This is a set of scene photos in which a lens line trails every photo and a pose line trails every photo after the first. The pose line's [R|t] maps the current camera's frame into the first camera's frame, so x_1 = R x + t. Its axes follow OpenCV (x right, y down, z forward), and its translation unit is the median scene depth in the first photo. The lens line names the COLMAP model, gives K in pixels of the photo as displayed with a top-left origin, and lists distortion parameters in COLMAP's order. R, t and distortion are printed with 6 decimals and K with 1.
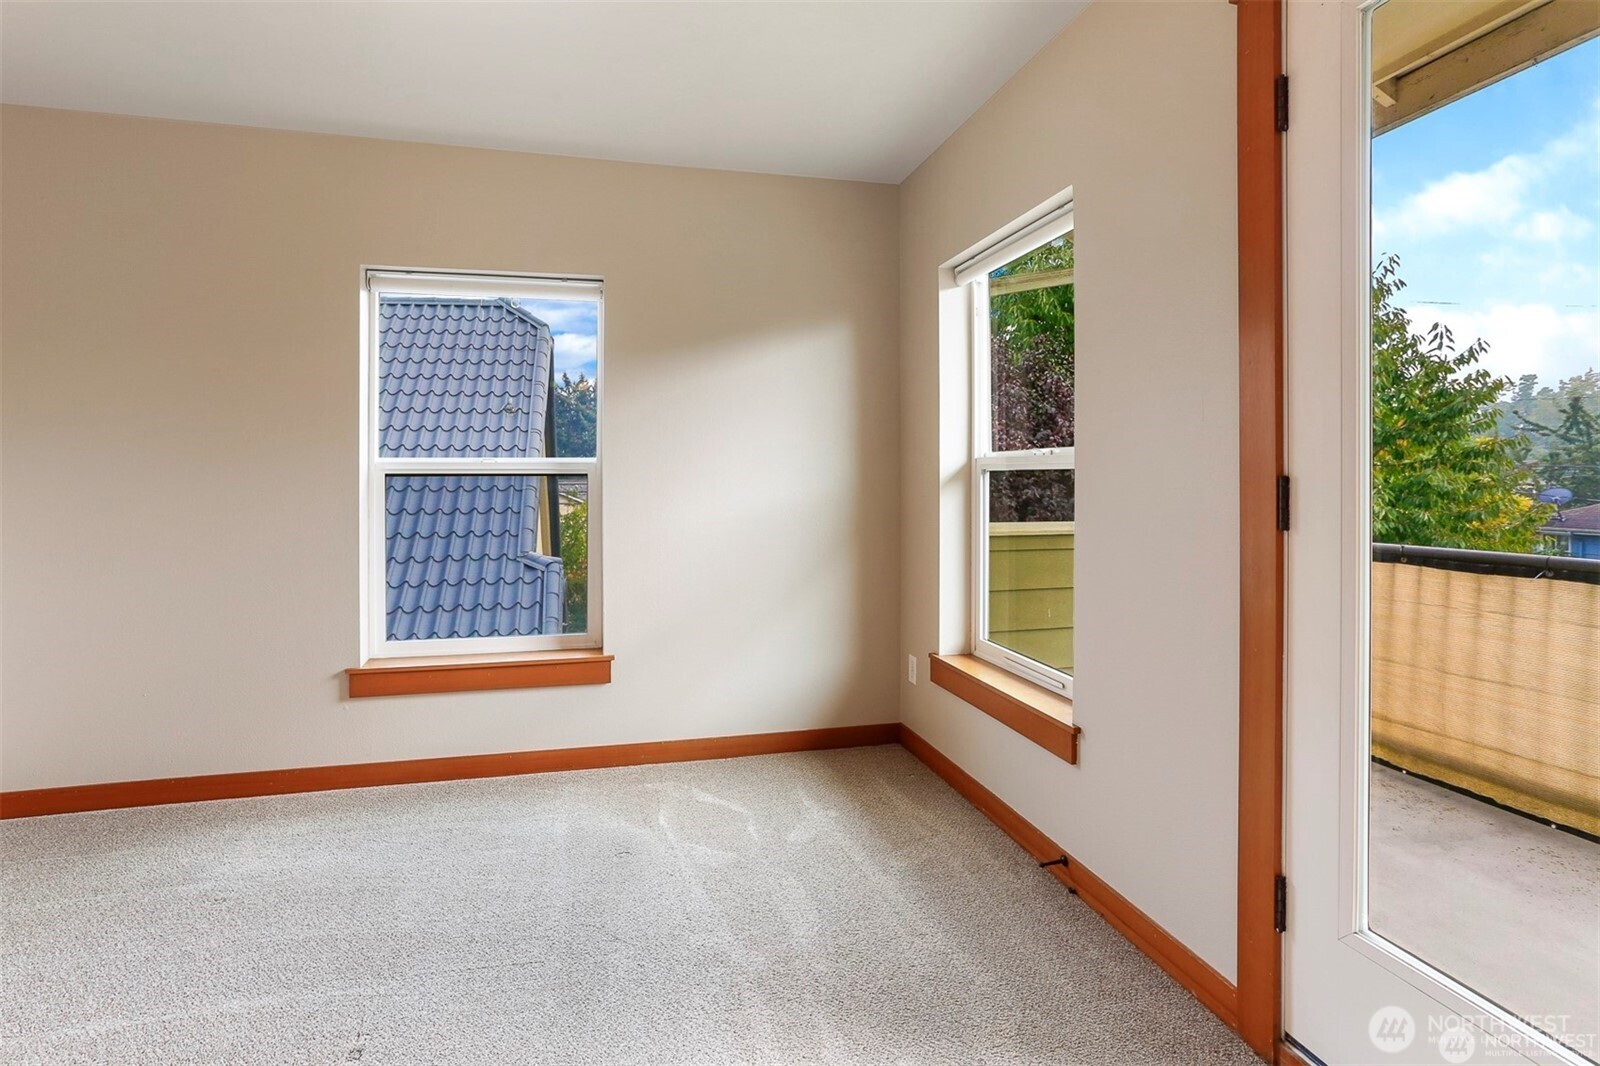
lens RADIAL K [[815.3, 0, 805.7], [0, 815.3, 481.9], [0, 0, 1]] dist [-0.004783, 0.005812]
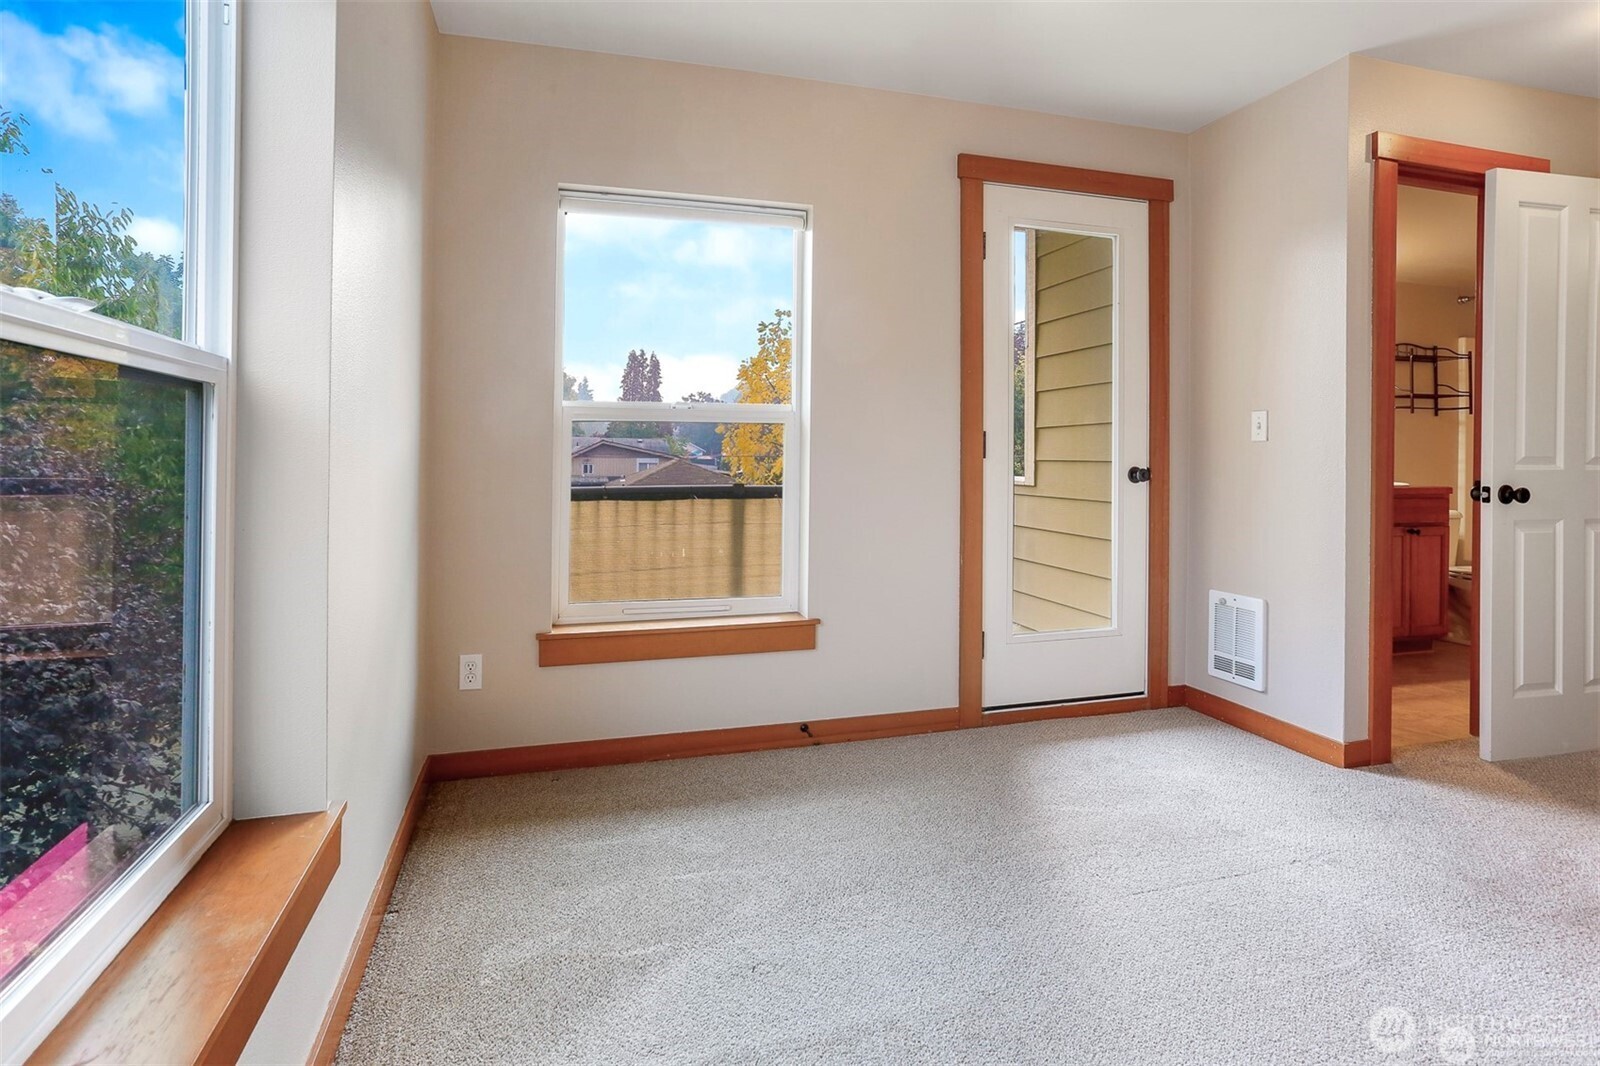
lens RADIAL K [[815.3, 0, 794.9], [0, 815.3, 456.9], [0, 0, 1]] dist [-0.004783, 0.005812]
pose [[-0.043575, -0.002256, 0.999048, -0.722079], [0.000040, 0.999997, 0.002260, 0.026450], [-0.999050, 0.000139, -0.043575, 0.803709]]
